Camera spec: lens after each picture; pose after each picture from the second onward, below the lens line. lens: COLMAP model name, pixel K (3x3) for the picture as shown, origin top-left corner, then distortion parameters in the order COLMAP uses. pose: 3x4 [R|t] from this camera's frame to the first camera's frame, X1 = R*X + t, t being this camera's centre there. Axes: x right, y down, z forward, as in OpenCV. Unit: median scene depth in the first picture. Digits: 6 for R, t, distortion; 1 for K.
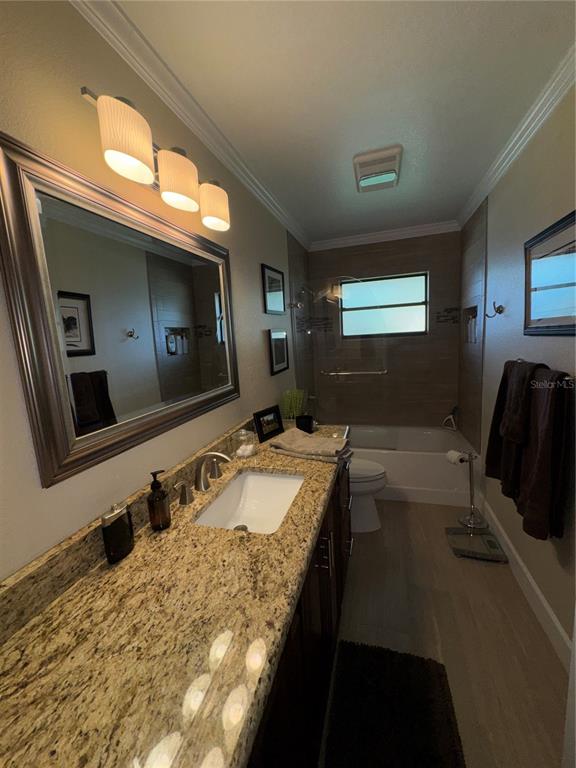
lens RADIAL K [[306.4, 0, 289.1], [0, 306.4, 382.9], [0, 0, 1]] dist [-0.000697, -0.000124]
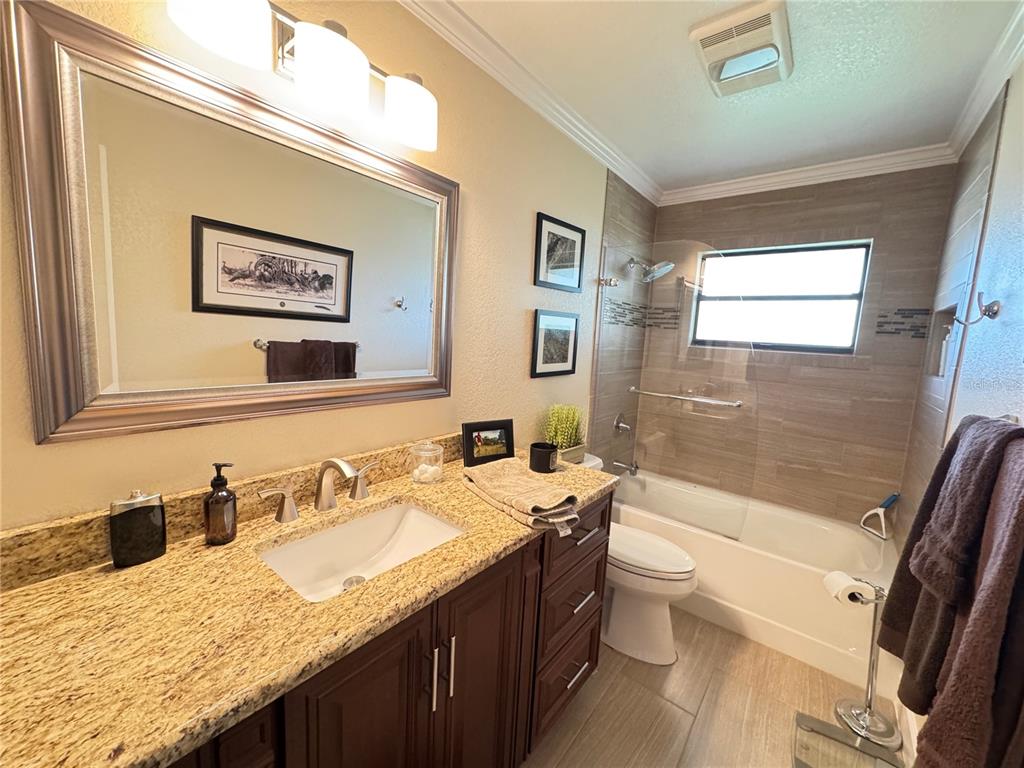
lens RADIAL K [[408.6, 0, 511.8], [0, 408.6, 383.5], [0, 0, 1]] dist [-0.000697, -0.000124]
pose [[0.921573, 0.155482, -0.355708, 0.283581], [-0.165387, 0.986225, 0.002597, -0.007322], [0.351212, 0.056436, 0.934594, 0.180531]]
